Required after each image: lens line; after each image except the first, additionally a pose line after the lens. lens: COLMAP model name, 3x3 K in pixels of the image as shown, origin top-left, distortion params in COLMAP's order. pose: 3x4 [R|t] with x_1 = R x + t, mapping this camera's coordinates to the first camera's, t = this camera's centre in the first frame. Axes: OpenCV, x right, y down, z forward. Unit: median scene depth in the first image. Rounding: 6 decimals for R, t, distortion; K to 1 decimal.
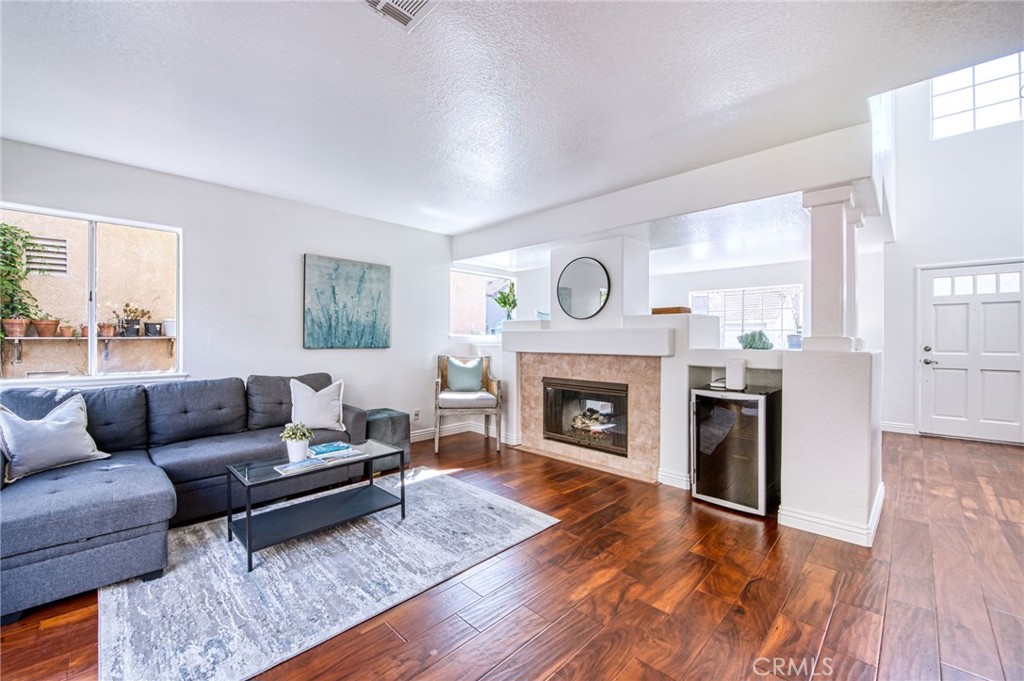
lens RADIAL K [[414.9, 0, 505.4], [0, 414.9, 333.3], [0, 0, 1]] dist [-0.006642, -0.001214]
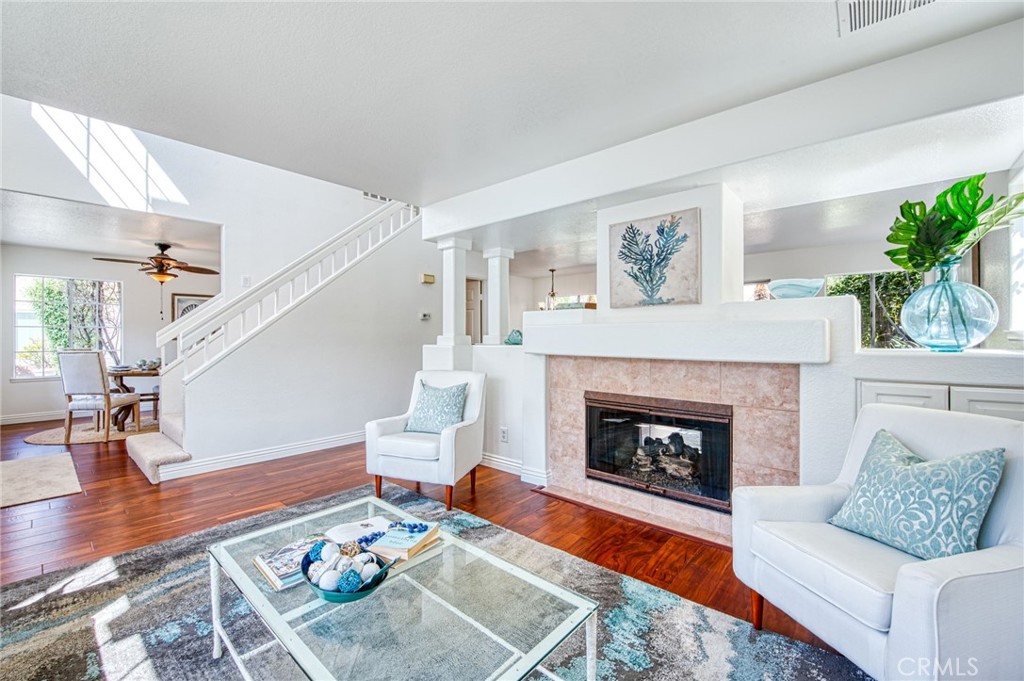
lens RADIAL K [[413.6, 0, 497.2], [0, 413.6, 338.2], [0, 0, 1]] dist [-0.000712, -0.000211]
pose [[0.998373, 0.007589, 0.056510, -0.115143], [-0.008026, 0.999940, 0.007515, 0.012526], [-0.056450, -0.007956, 0.998374, 0.348007]]
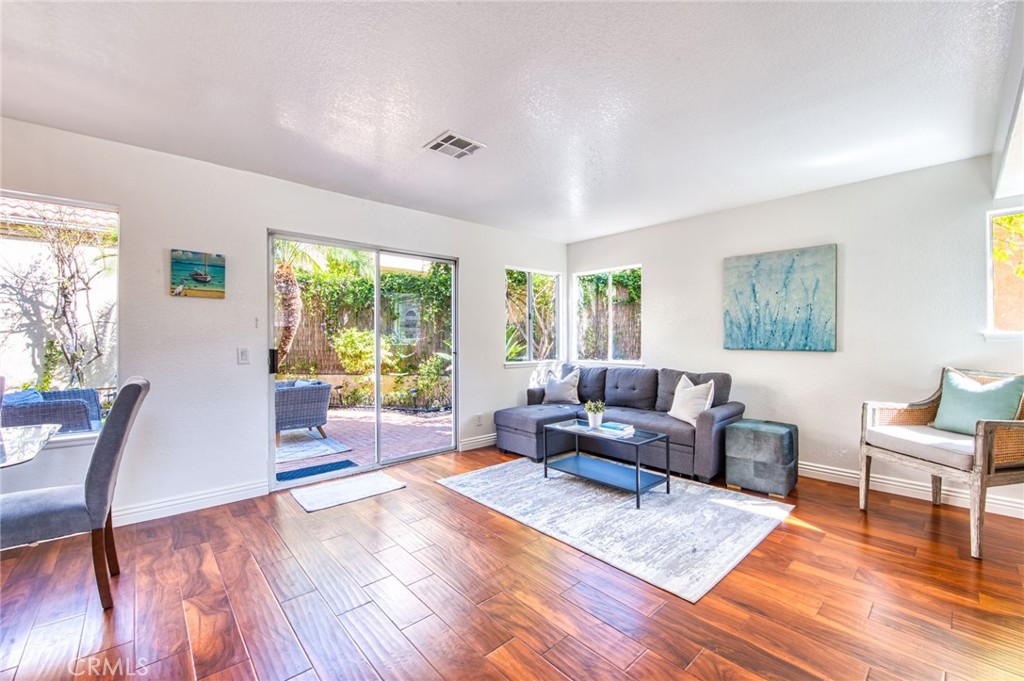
lens RADIAL K [[414.9, 0, 505.4], [0, 414.9, 333.3], [0, 0, 1]] dist [-0.006642, -0.001214]
pose [[-0.059635, -0.016459, -0.998085, 0.587962], [0.012857, 0.999768, -0.017255, 0.008084], [0.998137, -0.013861, -0.059409, 0.510495]]
